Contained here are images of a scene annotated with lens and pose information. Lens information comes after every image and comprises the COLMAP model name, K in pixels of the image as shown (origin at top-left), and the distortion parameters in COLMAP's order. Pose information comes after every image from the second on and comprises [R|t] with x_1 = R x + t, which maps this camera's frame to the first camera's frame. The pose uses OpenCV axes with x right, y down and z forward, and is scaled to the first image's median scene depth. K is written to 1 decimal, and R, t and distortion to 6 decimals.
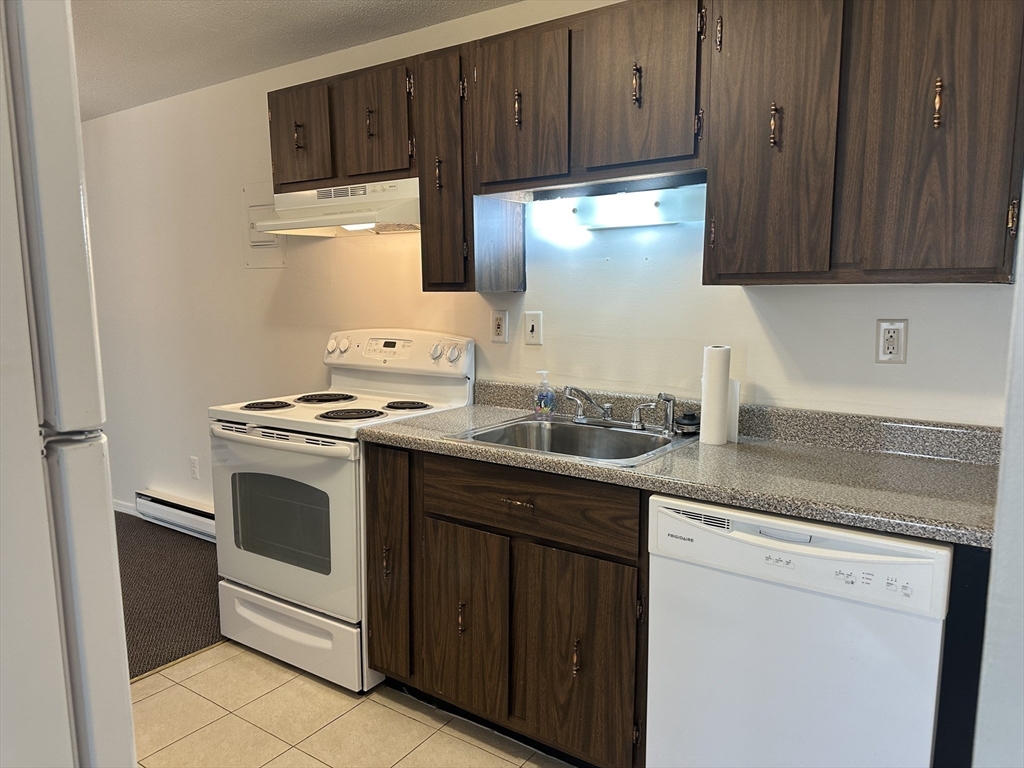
lens RADIAL K [[714.6, 0, 512.0], [0, 714.6, 384.0], [0, 0, 1]] dist [0.096539, -0.142575]
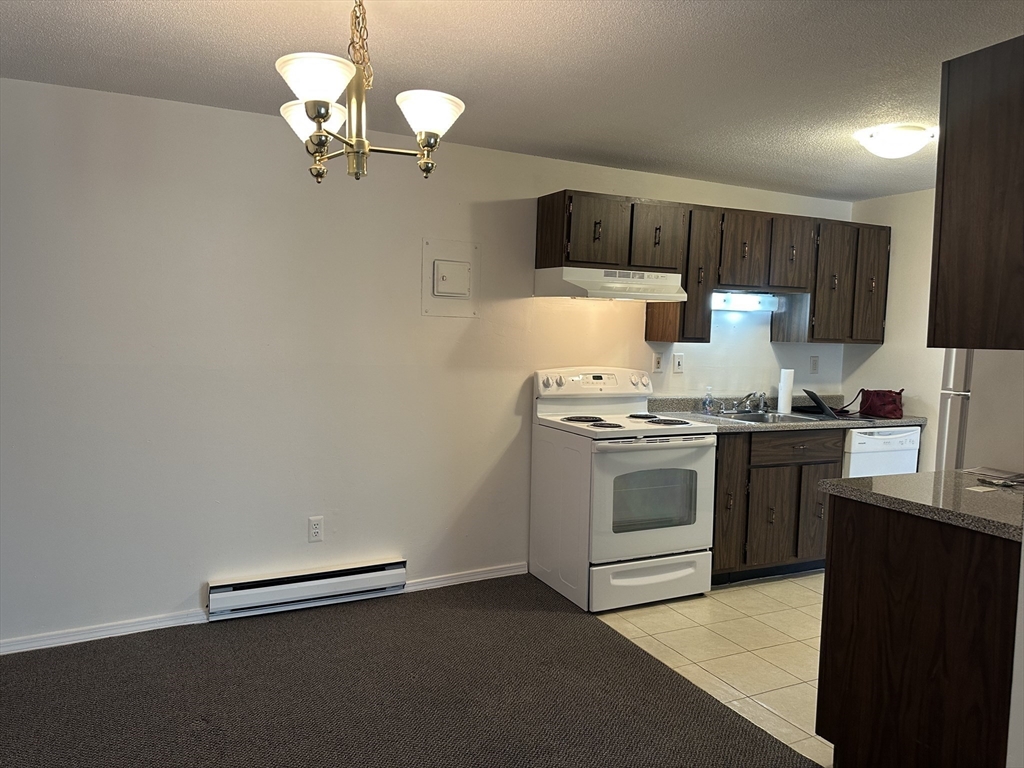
lens RADIAL K [[714.6, 0, 512.0], [0, 714.6, 384.0], [0, 0, 1]] dist [0.096539, -0.142575]
pose [[0.488699, -0.050047, 0.871016, -1.808509], [0.083333, 0.996466, 0.010500, -0.087694], [-0.868463, 0.067453, 0.491143, 0.560927]]
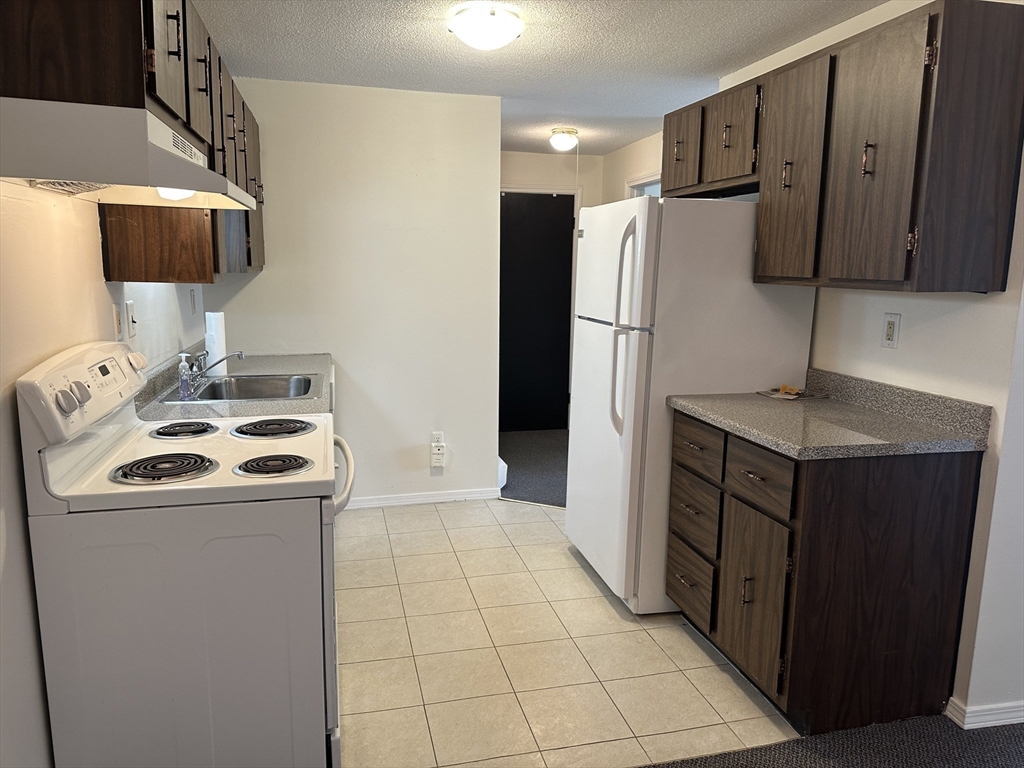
lens RADIAL K [[714.6, 0, 512.0], [0, 714.6, 384.0], [0, 0, 1]] dist [0.096539, -0.142575]
pose [[-0.746659, -0.123684, 0.653608, -1.064773], [0.064358, 0.964522, 0.256039, -0.227633], [-0.662087, 0.233239, -0.712208, 1.500191]]
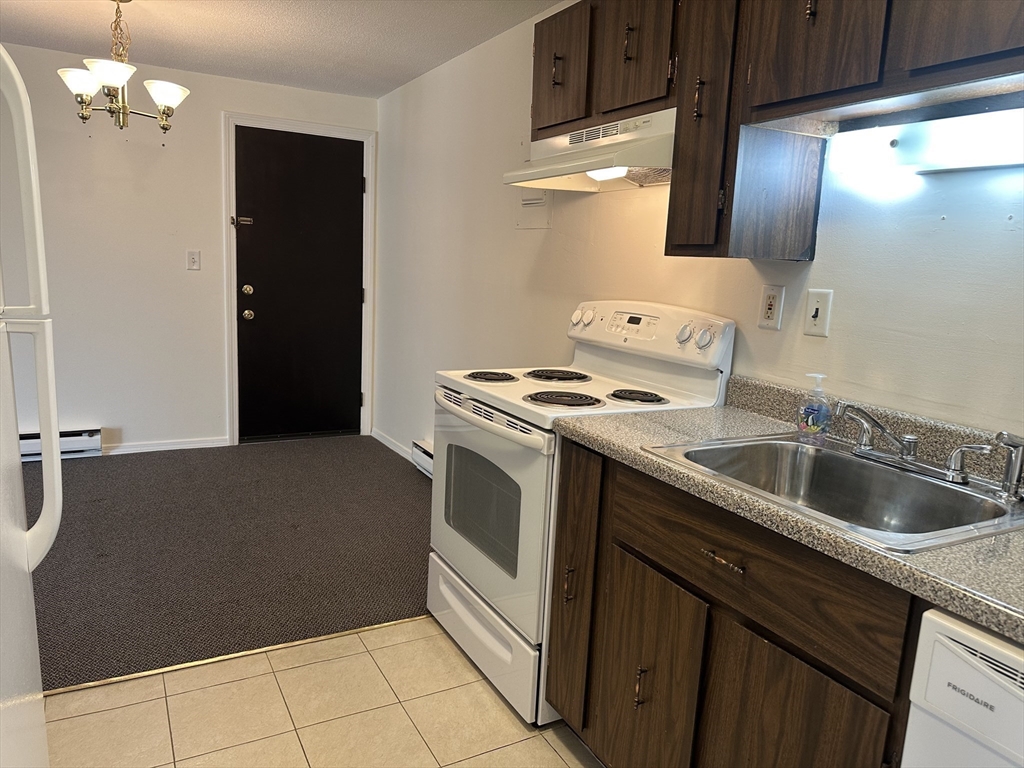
lens RADIAL K [[719.0, 0, 500.3], [0, 719.0, 381.8], [0, 0, 1]] dist [0.090071, -0.146922]
pose [[0.886133, 0.120305, -0.447544, 0.091461], [-0.105253, 0.992726, 0.058455, -0.020307], [0.451321, -0.004693, 0.892349, 0.223247]]
